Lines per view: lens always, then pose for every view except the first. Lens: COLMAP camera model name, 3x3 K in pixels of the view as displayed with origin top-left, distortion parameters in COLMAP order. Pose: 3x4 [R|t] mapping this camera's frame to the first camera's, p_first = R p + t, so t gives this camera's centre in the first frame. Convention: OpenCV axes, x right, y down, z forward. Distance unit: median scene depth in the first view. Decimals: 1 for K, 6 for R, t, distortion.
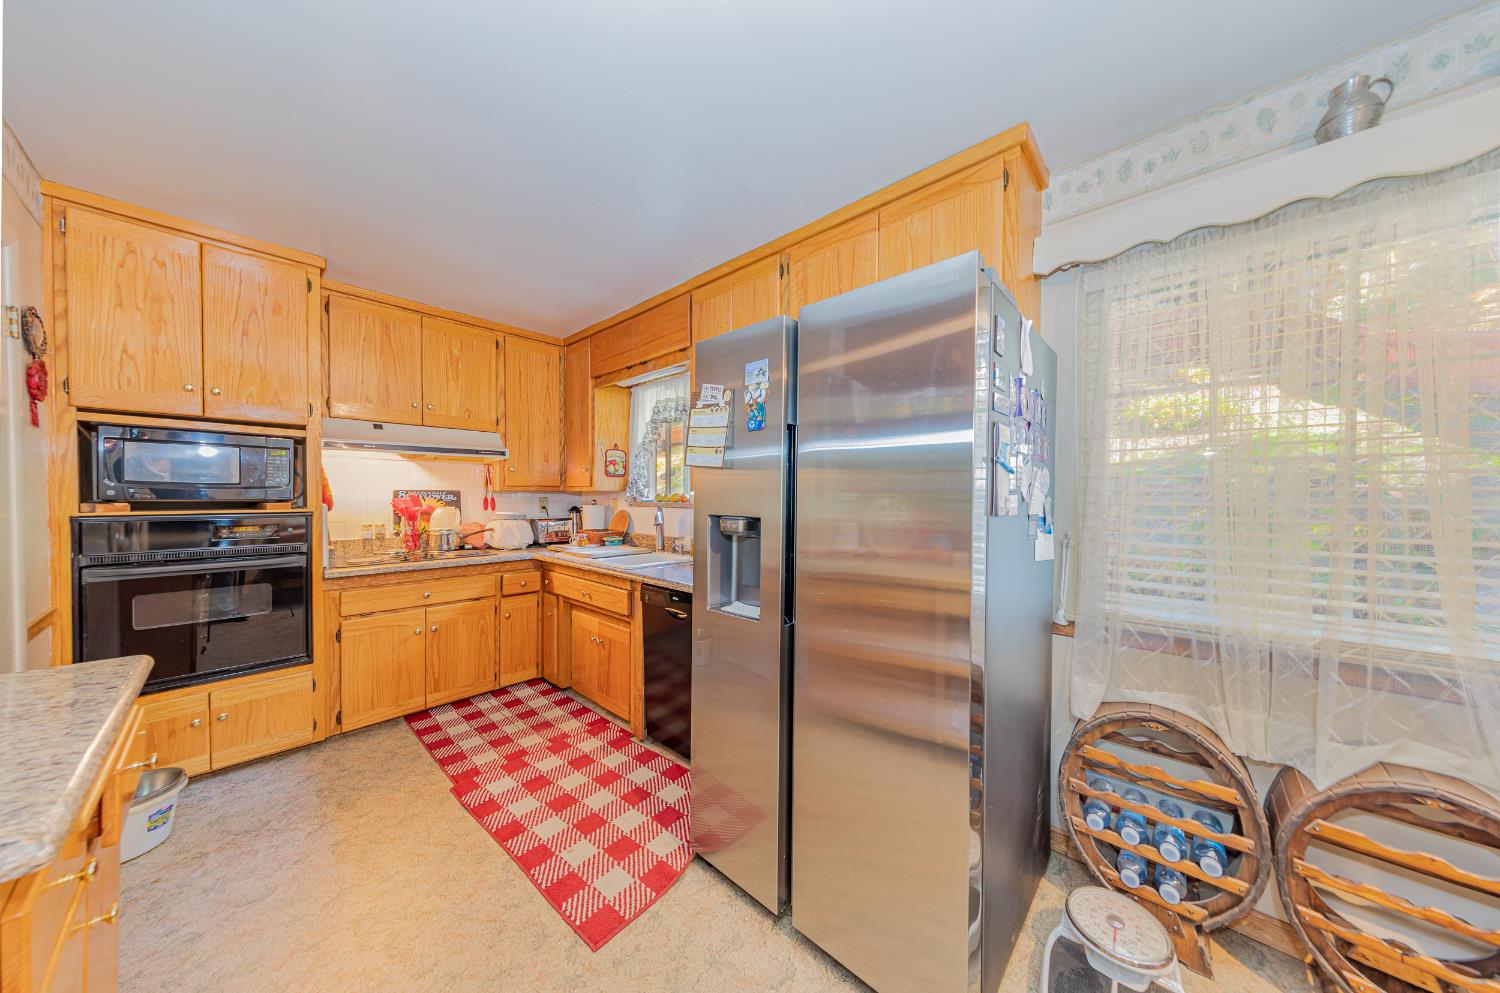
lens RADIAL K [[467.2, 0, 752.7], [0, 467.2, 500.6], [0, 0, 1]] dist [0.000329, -0.000035]
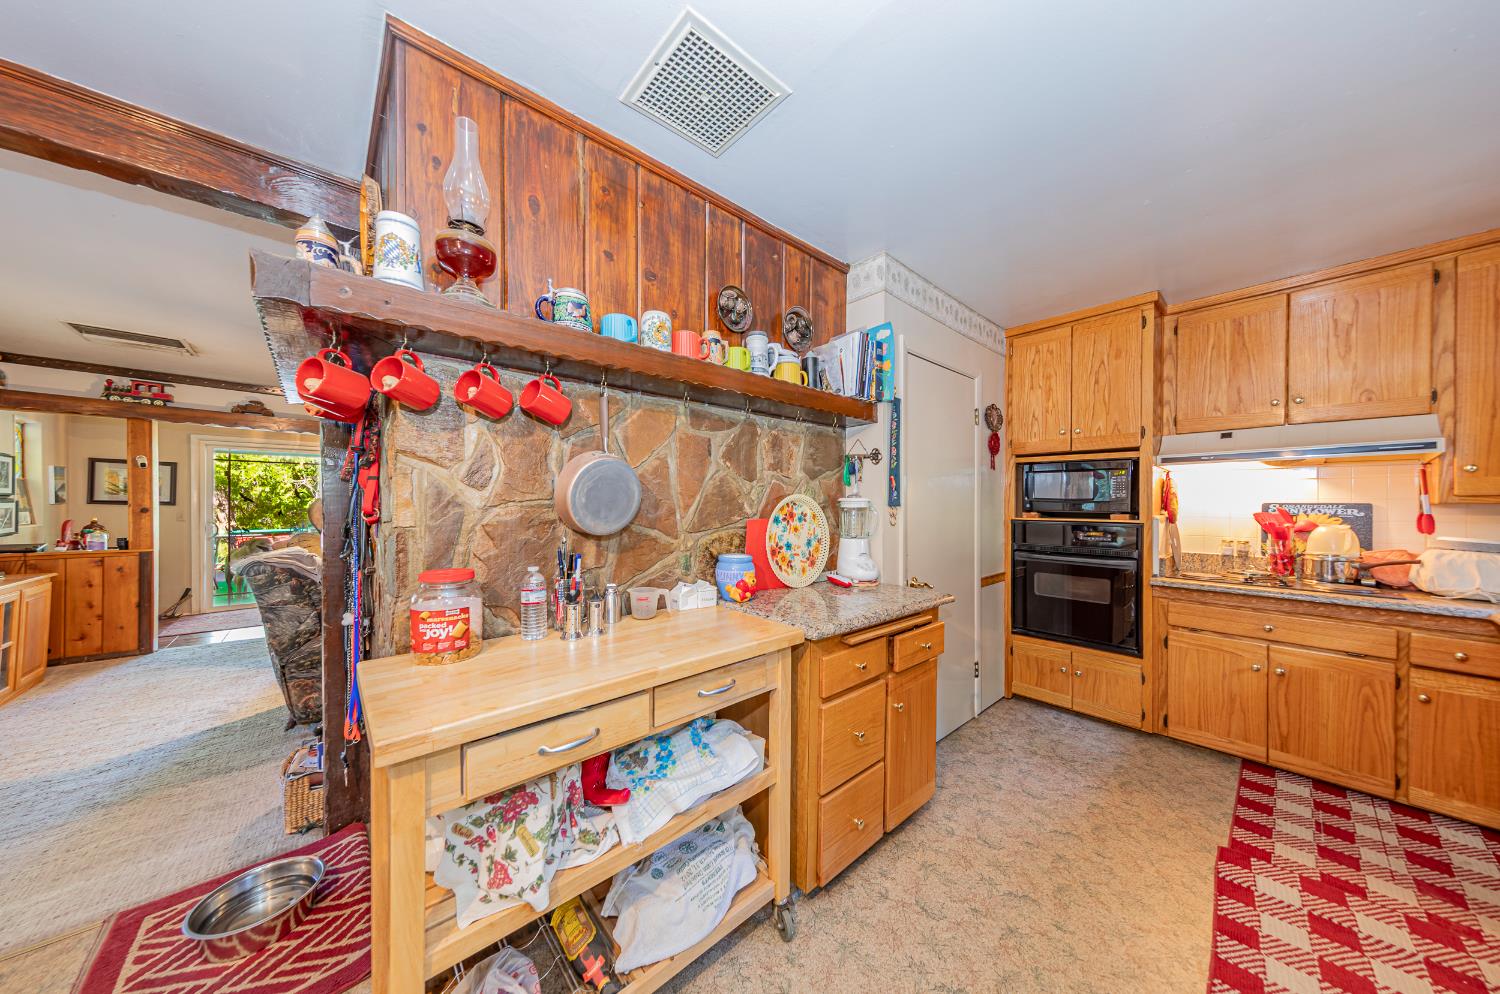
lens RADIAL K [[473.4, 0, 755.1], [0, 473.4, 504.8], [0, 0, 1]] dist [0.001026, 0.000142]
pose [[-0.105845, -0.001421, -0.994382, 0.254480], [-0.018011, 0.999838, 0.000488, -0.003116], [0.994219, 0.017961, -0.105854, 0.175095]]
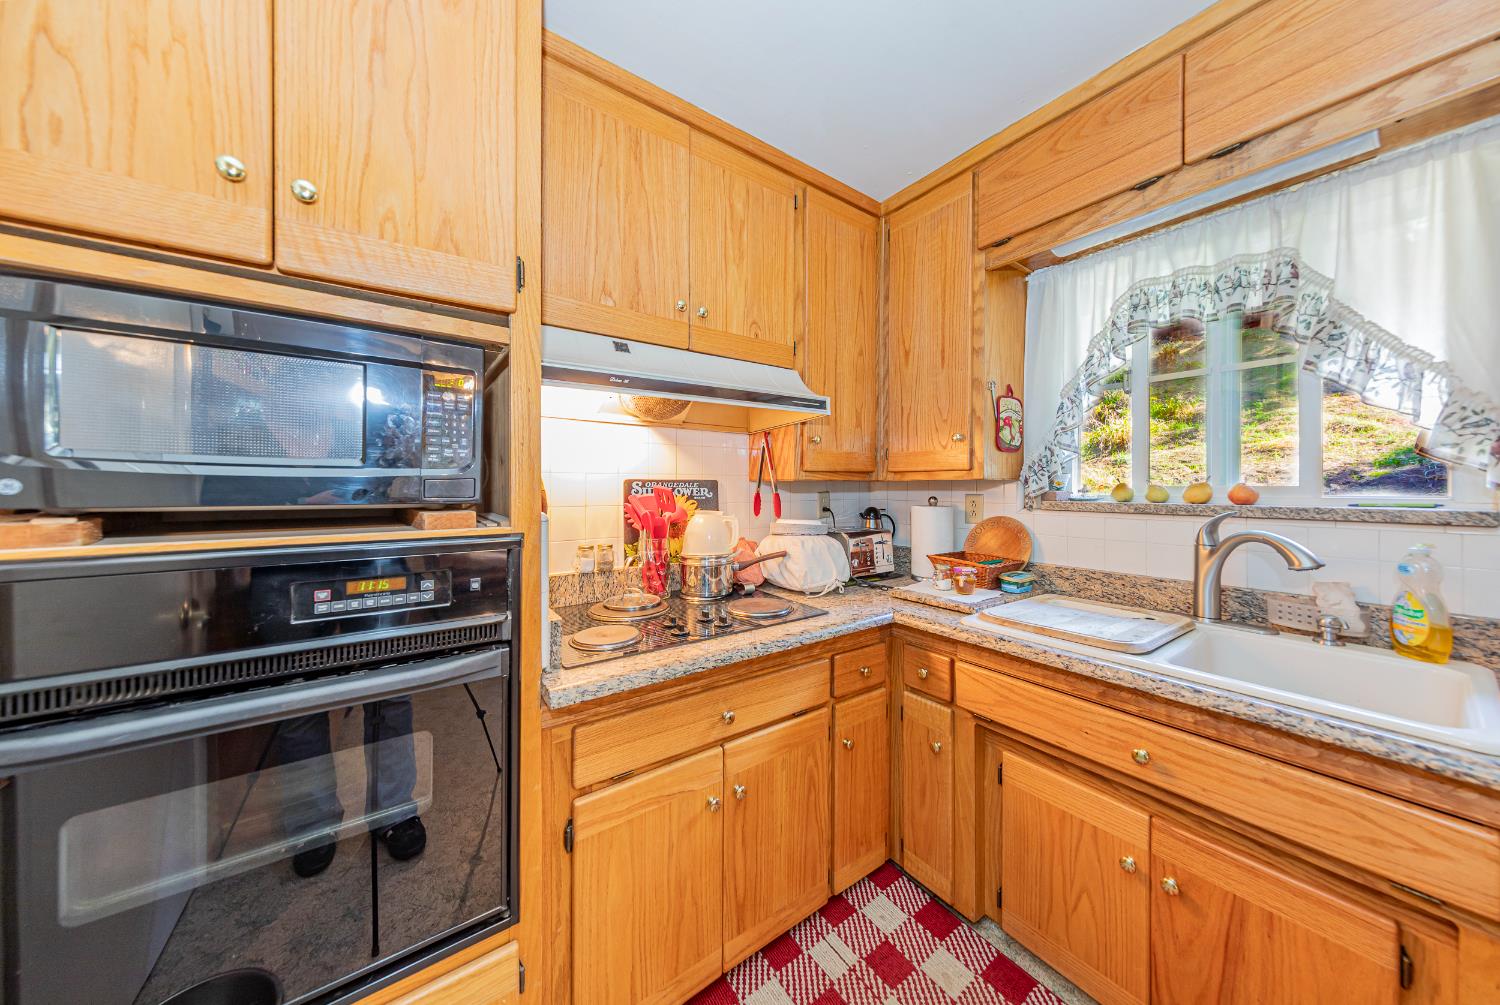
lens RADIAL K [[475.3, 0, 746.7], [0, 475.3, 485.7], [0, 0, 1]] dist [0.000401, -0.000053]
pose [[0.975468, -0.003786, -0.220108, -0.601900], [0.000794, 0.999906, -0.013679, -0.009453], [0.220139, 0.013168, 0.975380, 0.585915]]
